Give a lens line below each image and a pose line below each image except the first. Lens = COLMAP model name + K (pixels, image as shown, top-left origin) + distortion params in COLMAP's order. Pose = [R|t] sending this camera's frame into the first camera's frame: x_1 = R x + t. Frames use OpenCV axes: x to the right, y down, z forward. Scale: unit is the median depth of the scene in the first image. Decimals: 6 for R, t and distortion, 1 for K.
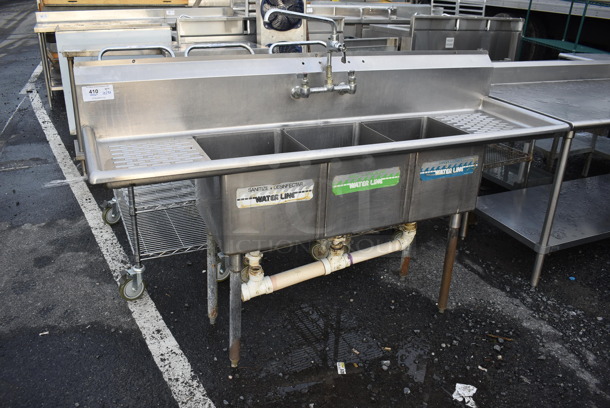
lens RADIAL K [[512.2, 0, 305.0], [0, 512.2, 204.0], [0, 0, 1]] dist [-0.086931, 0.008393]
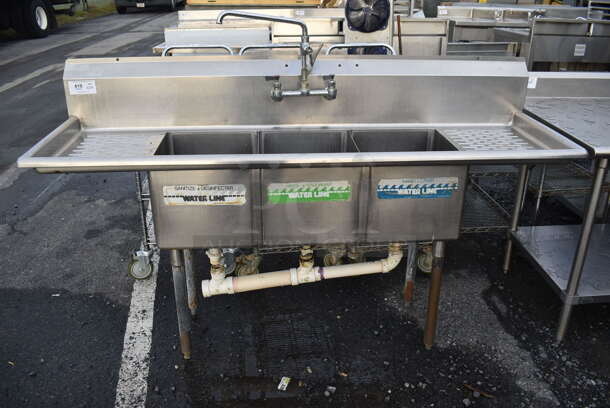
lens RADIAL K [[512.2, 0, 305.0], [0, 512.2, 204.0], [0, 0, 1]] dist [-0.086931, 0.008393]
pose [[0.941277, 0.114634, -0.317578, 0.349702], [-0.115125, 0.993201, 0.017287, -0.032825], [0.317401, 0.020289, 0.948074, 0.089737]]
